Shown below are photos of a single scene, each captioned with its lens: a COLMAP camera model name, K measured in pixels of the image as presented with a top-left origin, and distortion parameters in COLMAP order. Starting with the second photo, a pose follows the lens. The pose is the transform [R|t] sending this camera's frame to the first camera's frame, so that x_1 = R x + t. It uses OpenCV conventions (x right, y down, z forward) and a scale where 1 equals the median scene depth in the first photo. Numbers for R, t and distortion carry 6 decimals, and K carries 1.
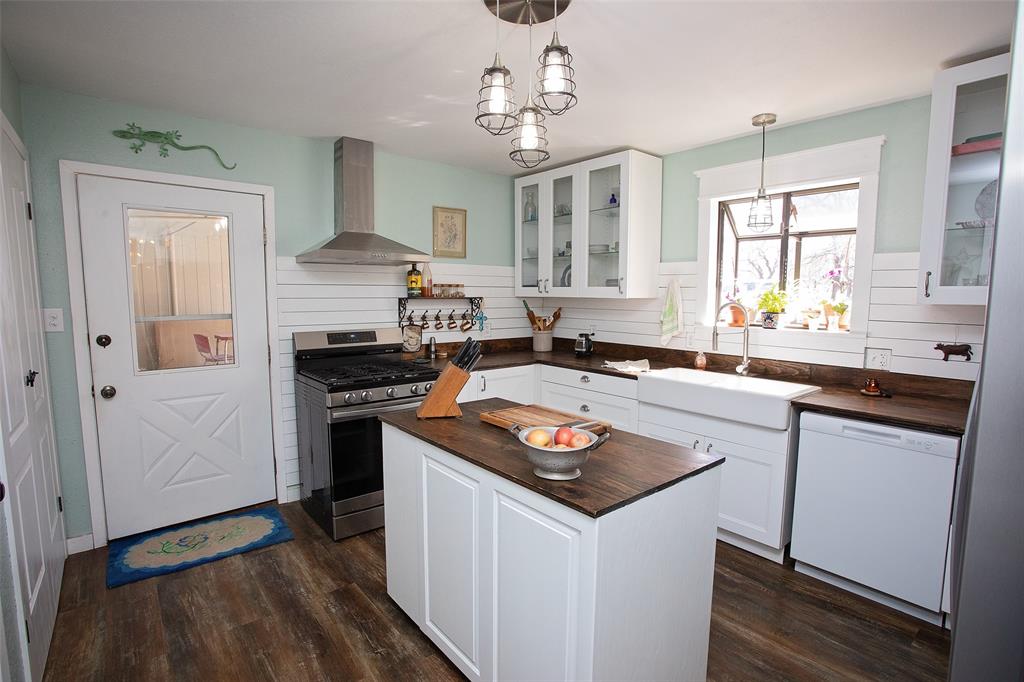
lens RADIAL K [[496.4, 0, 521.2], [0, 496.4, 347.9], [0, 0, 1]] dist [-0.069524, 0.026958]
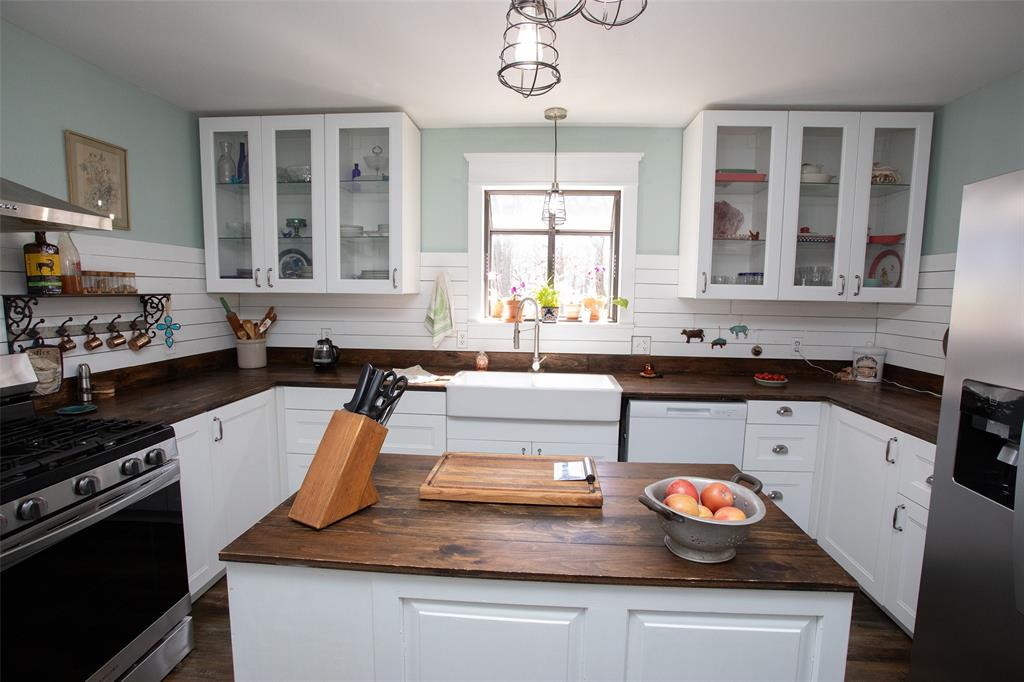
lens RADIAL K [[496.4, 0, 517.0], [0, 496.4, 344.4], [0, 0, 1]] dist [-0.069524, 0.026958]
pose [[0.698713, -0.074604, 0.711501, -0.229248], [0.069172, 0.996933, 0.036604, -0.031509], [-0.712050, 0.023641, 0.701731, 0.271817]]
